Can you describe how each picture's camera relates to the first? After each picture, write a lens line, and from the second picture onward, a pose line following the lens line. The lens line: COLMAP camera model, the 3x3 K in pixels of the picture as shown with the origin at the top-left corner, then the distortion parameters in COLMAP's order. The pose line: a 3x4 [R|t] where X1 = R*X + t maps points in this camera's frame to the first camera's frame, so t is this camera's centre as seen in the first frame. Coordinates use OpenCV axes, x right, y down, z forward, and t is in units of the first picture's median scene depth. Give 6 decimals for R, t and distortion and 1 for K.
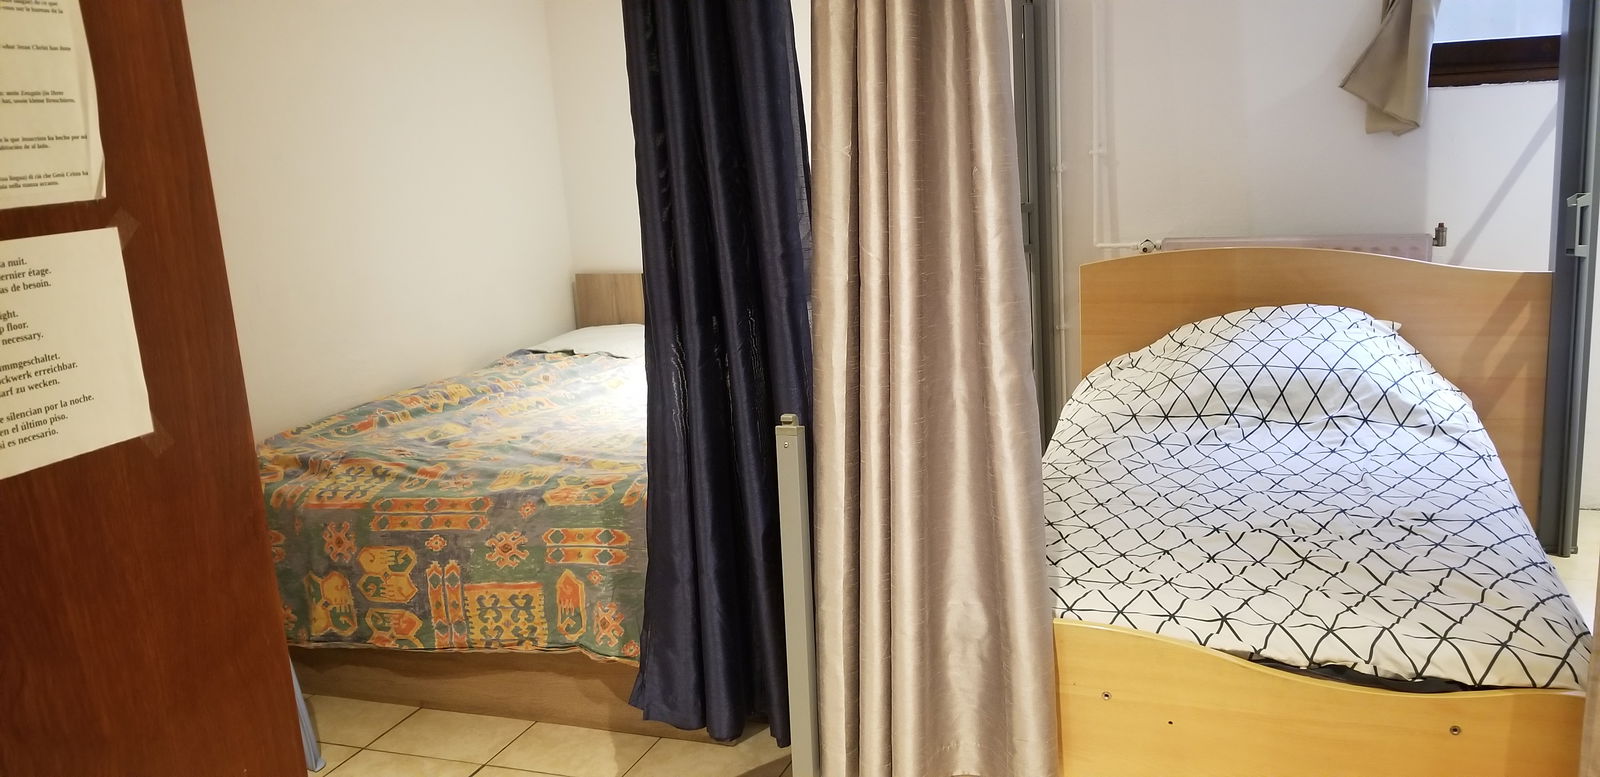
lens RADIAL K [[1252.5, 0, 803.9], [0, 1252.5, 379.9], [0, 0, 1]] dist [0.014661, -0.001909]
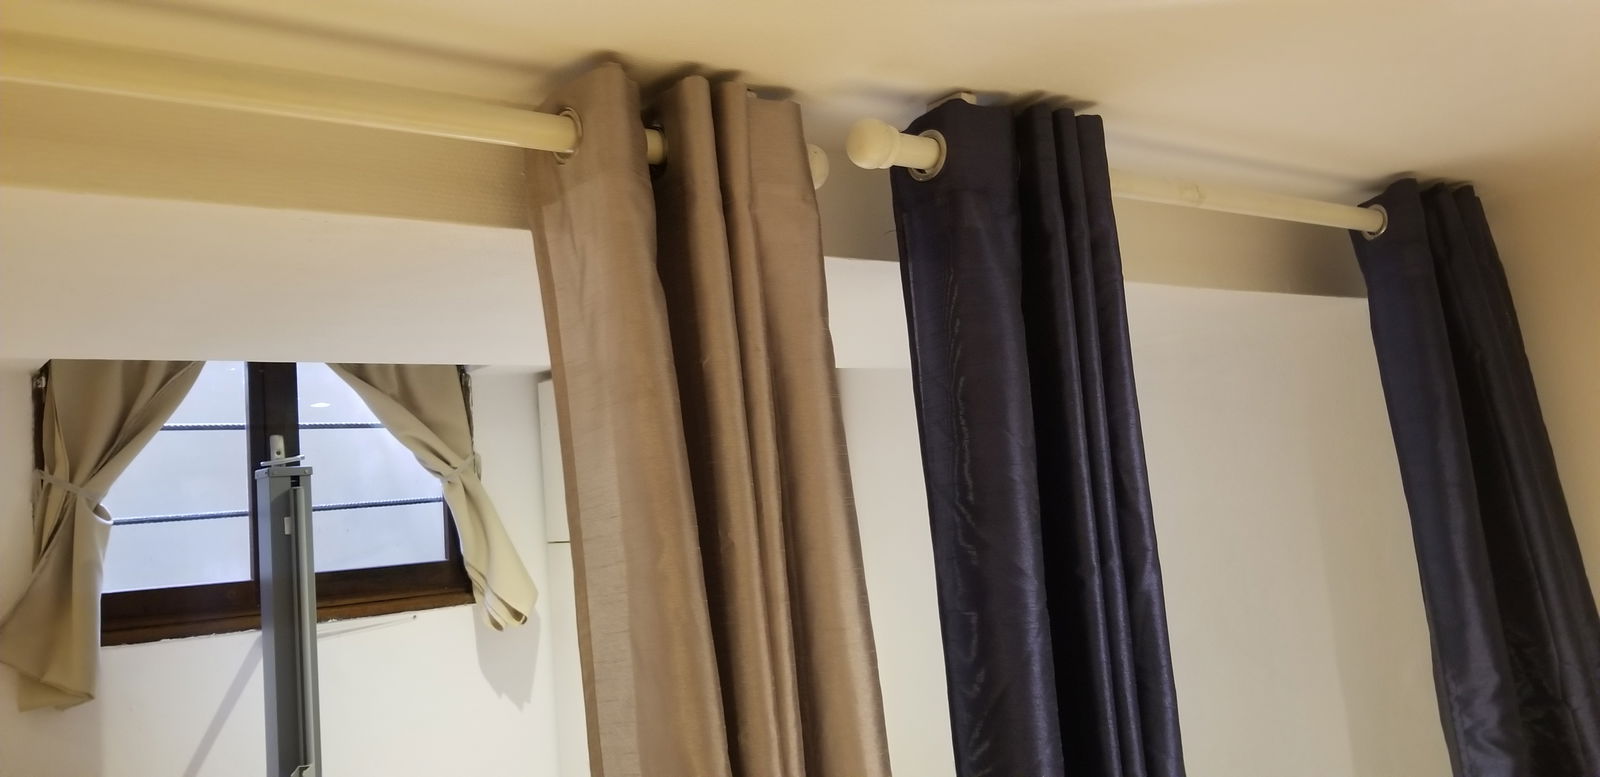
lens RADIAL K [[1252.5, 0, 801.4], [0, 1252.5, 378.6], [0, 0, 1]] dist [0.014661, -0.001909]
pose [[0.574531, 0.120141, 0.809617, 0.079846], [0.232941, 0.924262, -0.302455, -0.041908], [-0.784635, 0.362363, 0.503031, 0.176657]]
